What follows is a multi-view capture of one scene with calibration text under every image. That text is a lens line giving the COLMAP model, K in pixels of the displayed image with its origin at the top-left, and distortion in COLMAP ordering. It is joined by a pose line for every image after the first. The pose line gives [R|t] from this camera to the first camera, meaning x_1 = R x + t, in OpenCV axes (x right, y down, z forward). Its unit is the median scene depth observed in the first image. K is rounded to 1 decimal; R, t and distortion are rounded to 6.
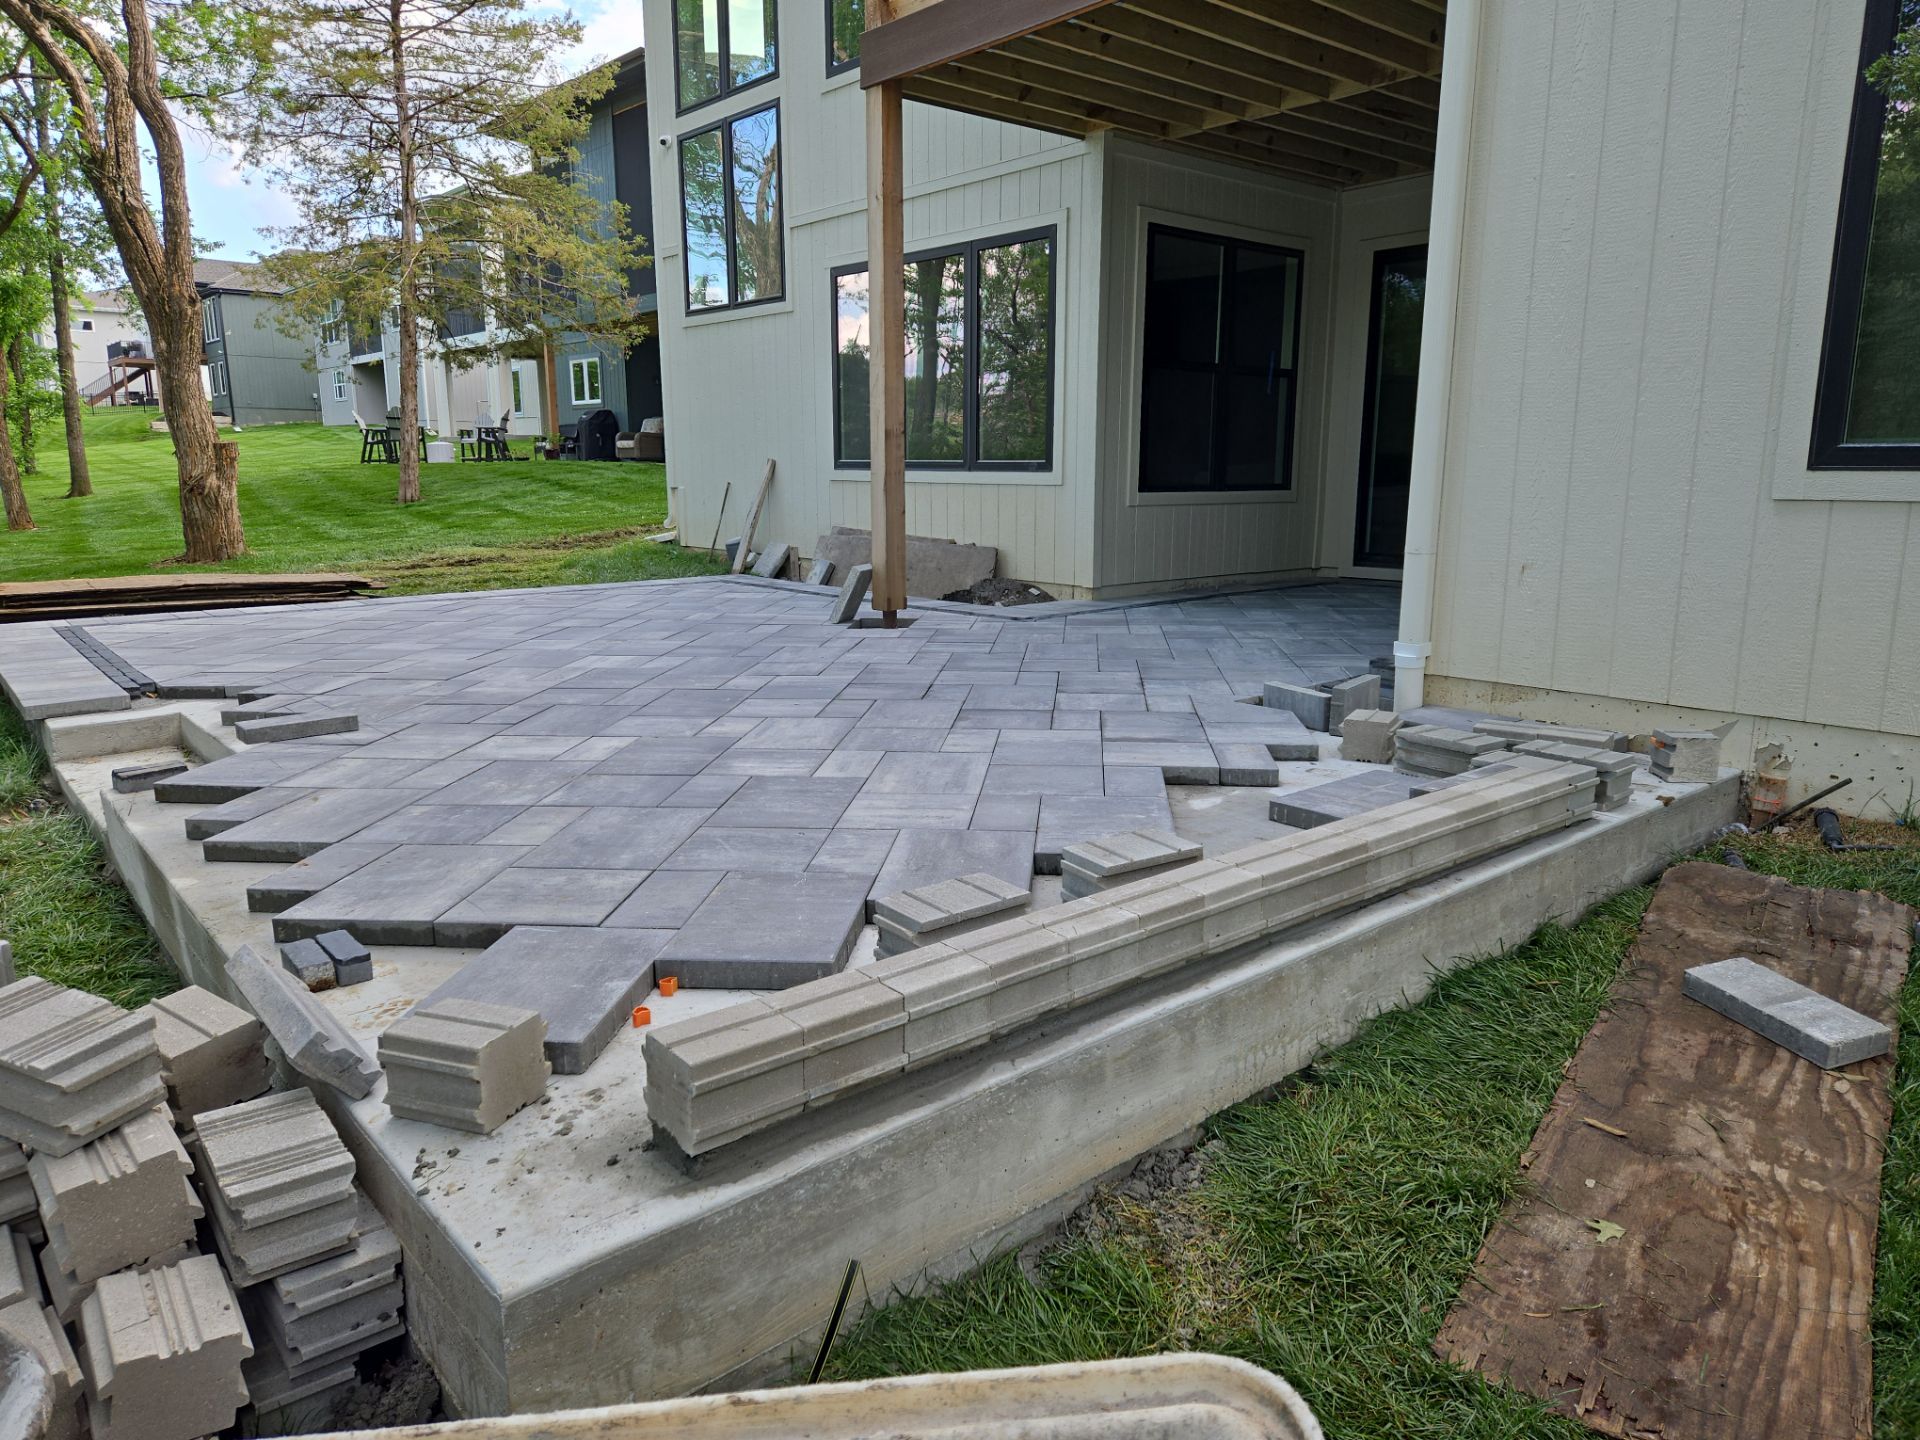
lens RADIAL K [[1276.4, 0, 950.4], [0, 1276.4, 712.4], [0, 0, 1]] dist [0.090918, -0.078655]
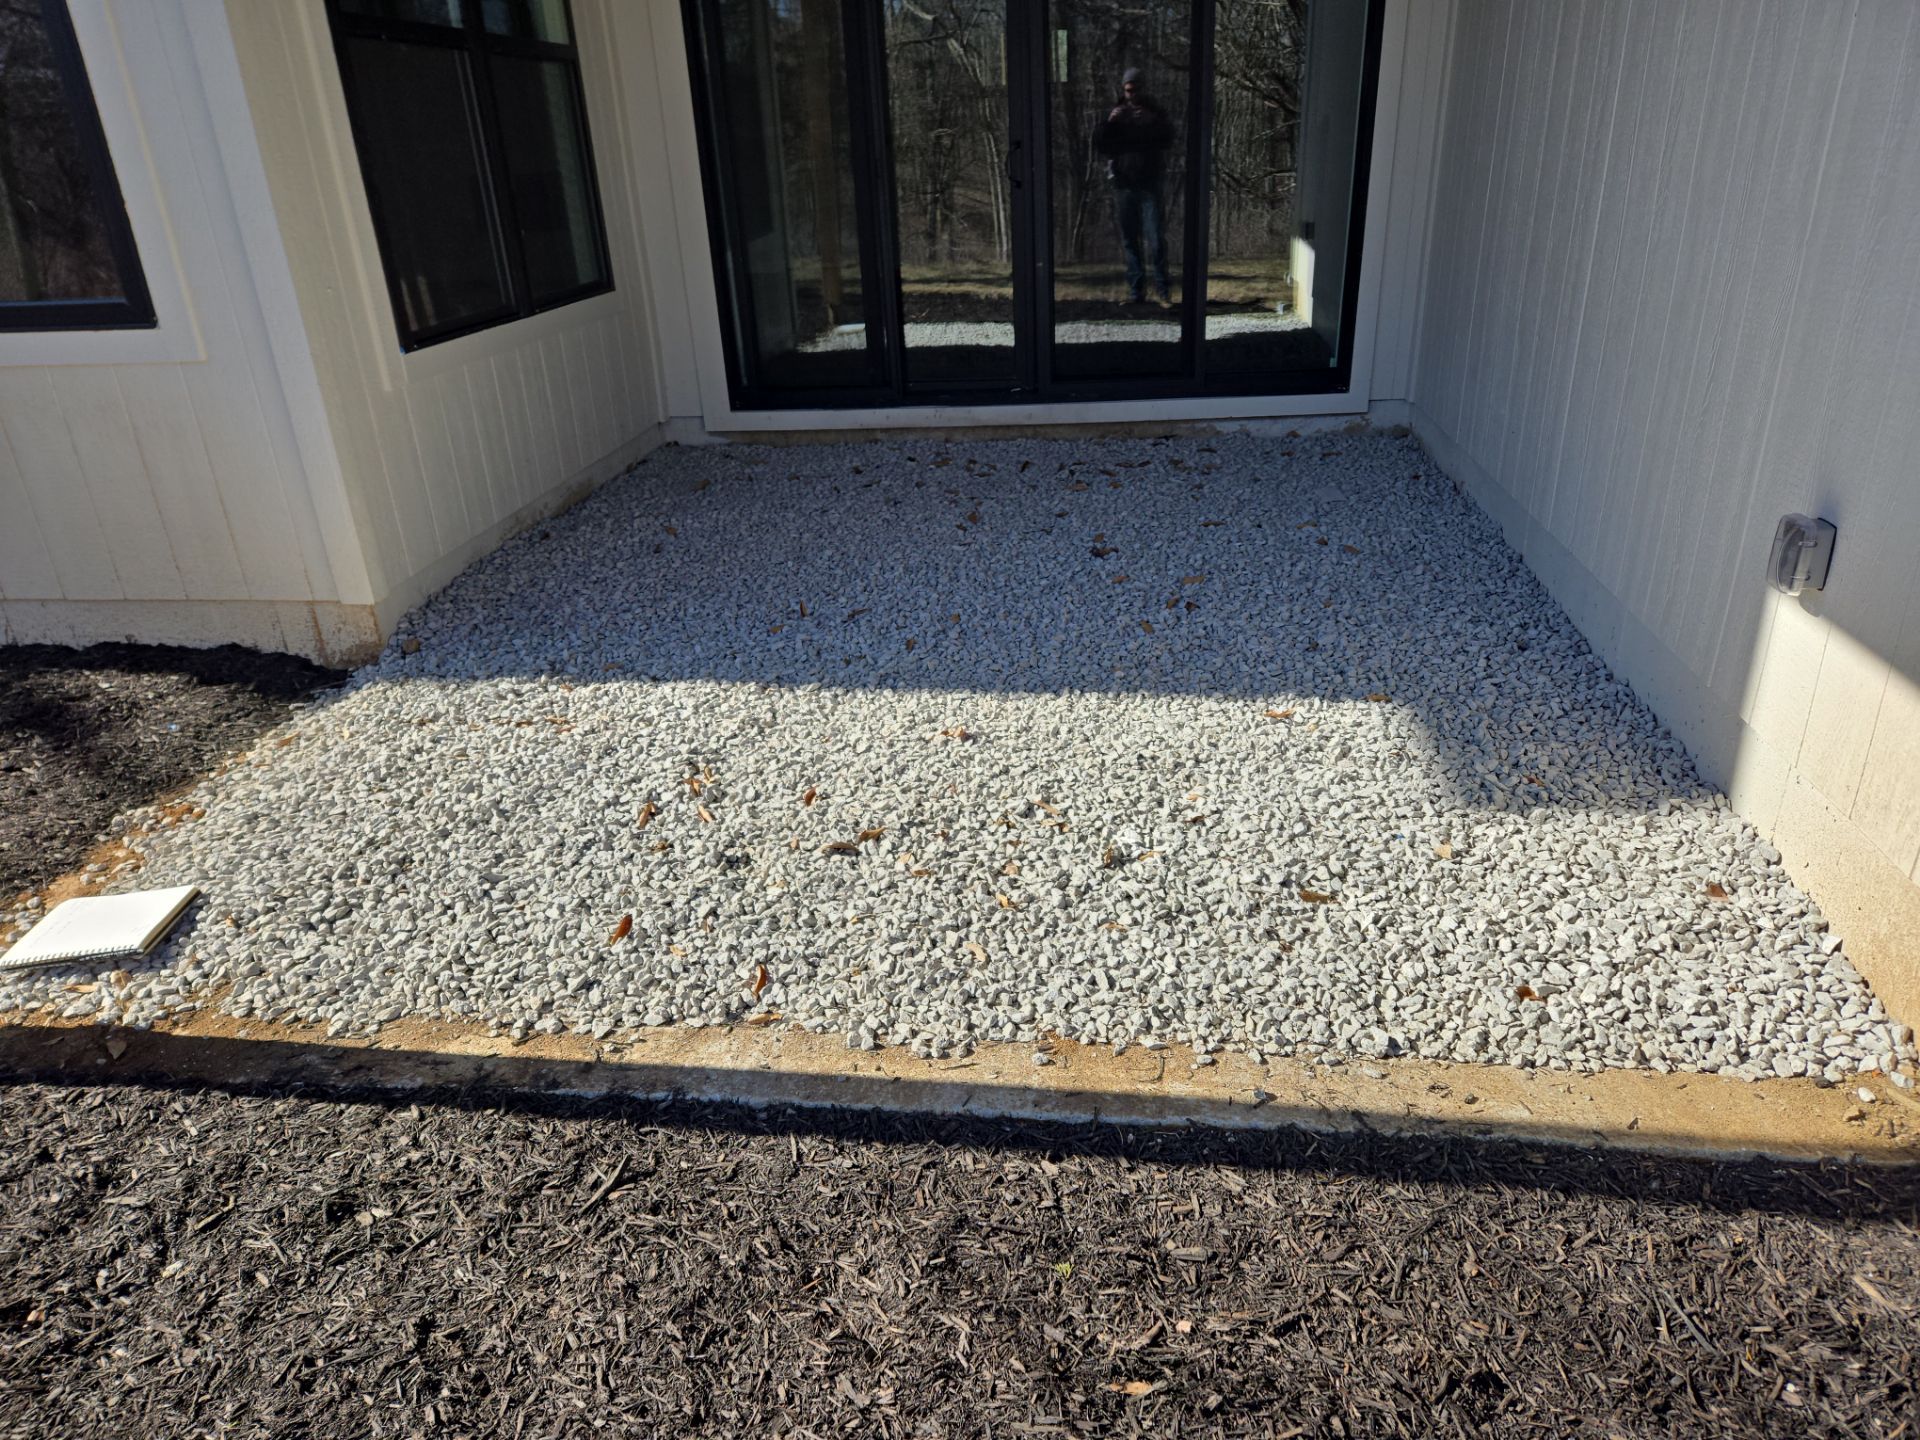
lens RADIAL K [[1283.1, 0, 954.0], [0, 1283.1, 711.1], [0, 0, 1]] dist [0.086545, -0.070175]
pose [[0.734922, -0.304075, 0.606159, -0.013385], [0.168007, 0.947613, 0.271666, -0.098270], [-0.657011, -0.097814, 0.747508, 0.362673]]
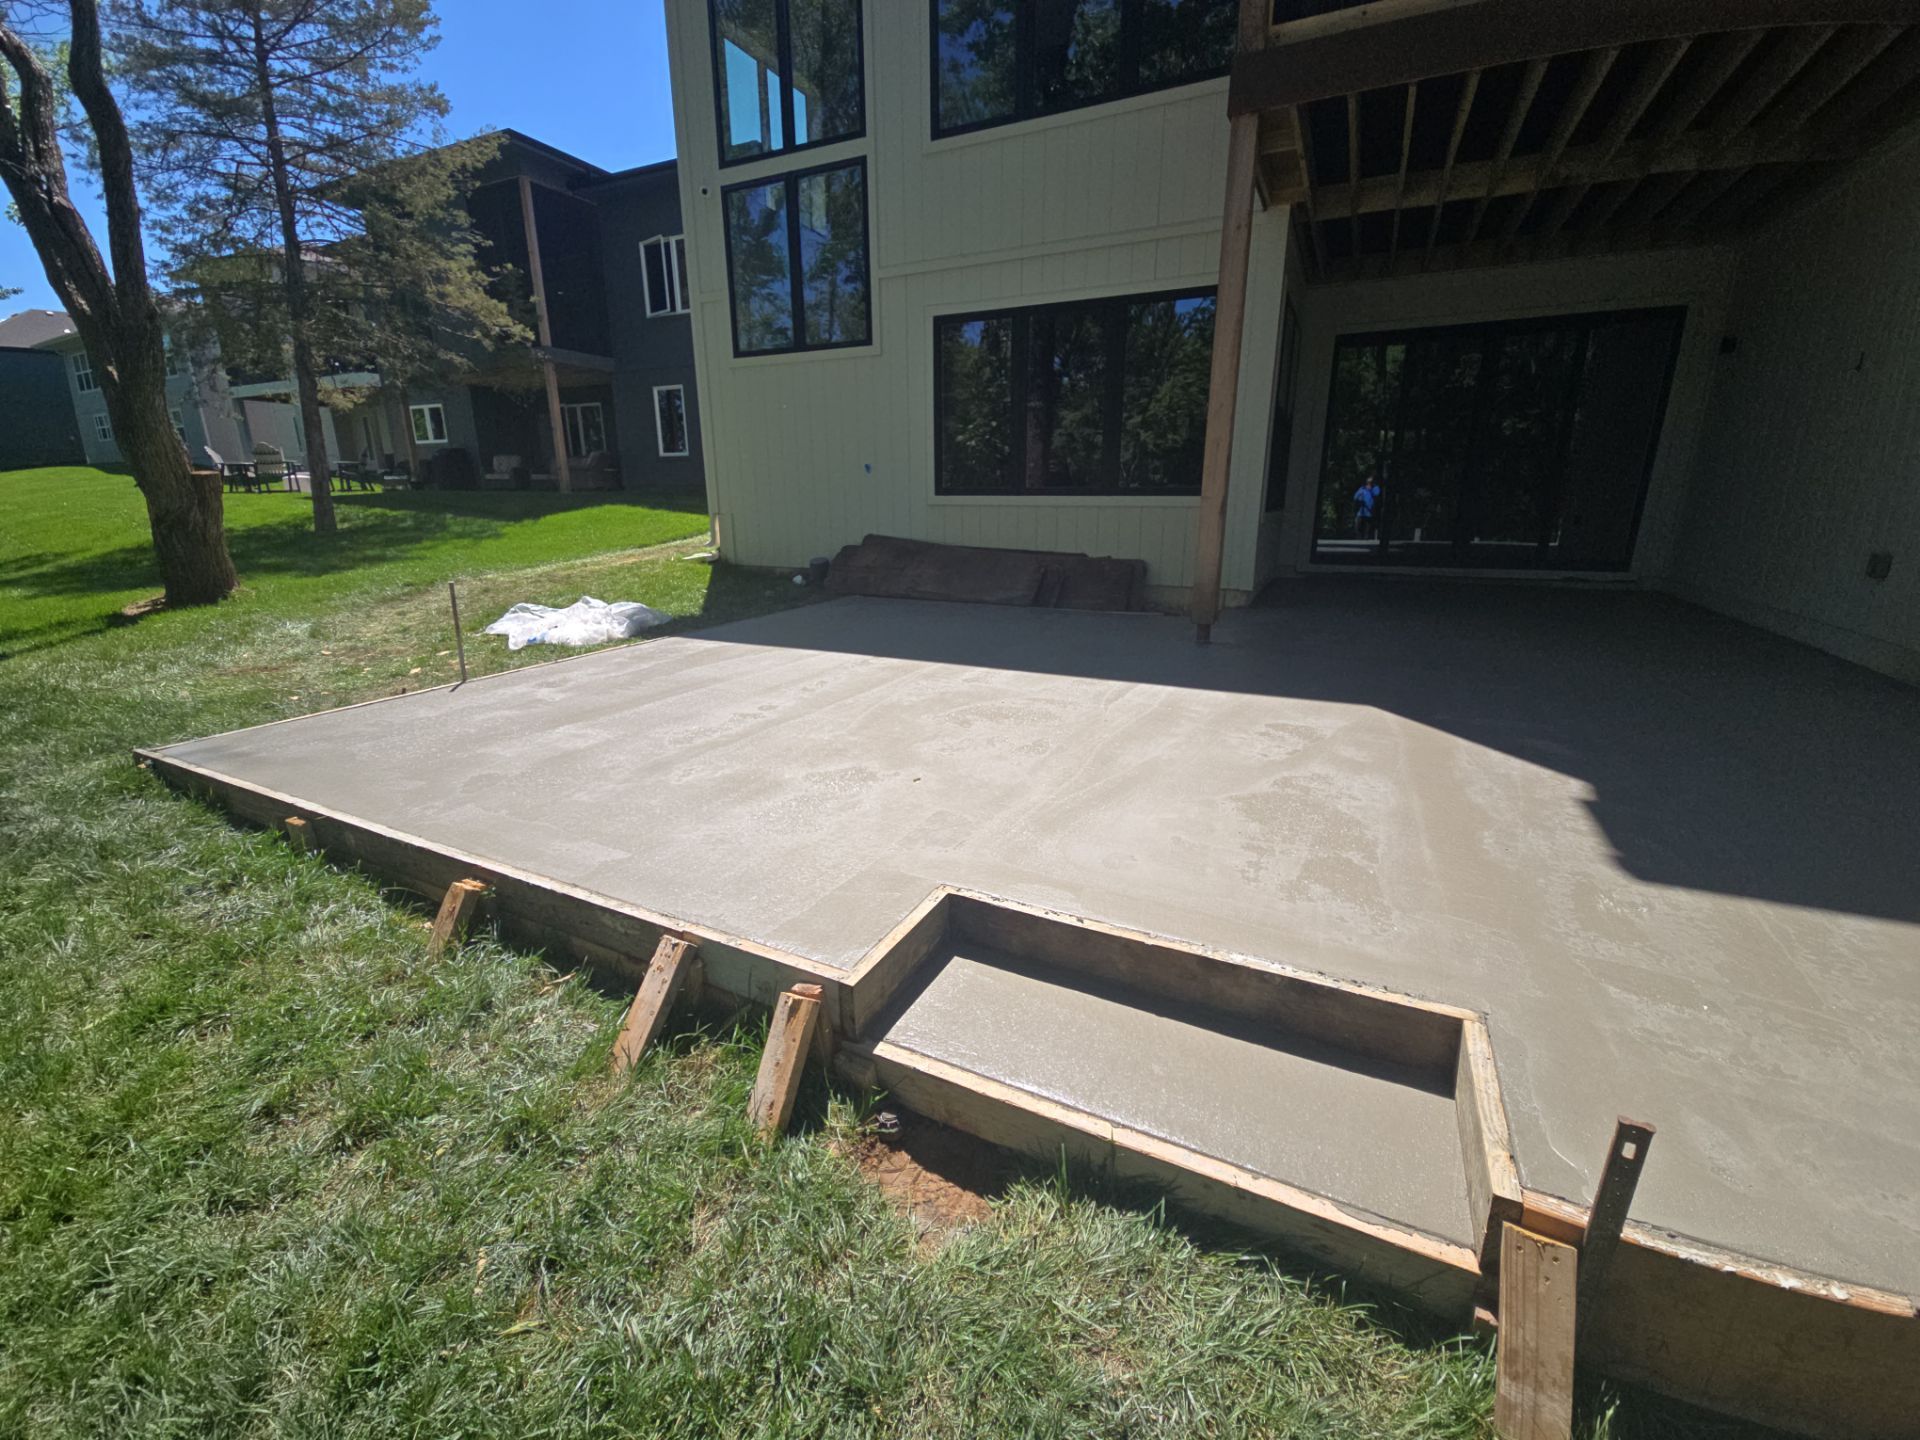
lens RADIAL K [[760.9, 0, 973.4], [0, 760.9, 722.6], [0, 0, 1]] dist [0.030920, -0.020637]
pose [[0.911094, -0.119883, 0.394381, -0.300160], [0.080857, 0.990163, 0.114192, -0.048037], [-0.404191, -0.072151, 0.911824, 0.264990]]
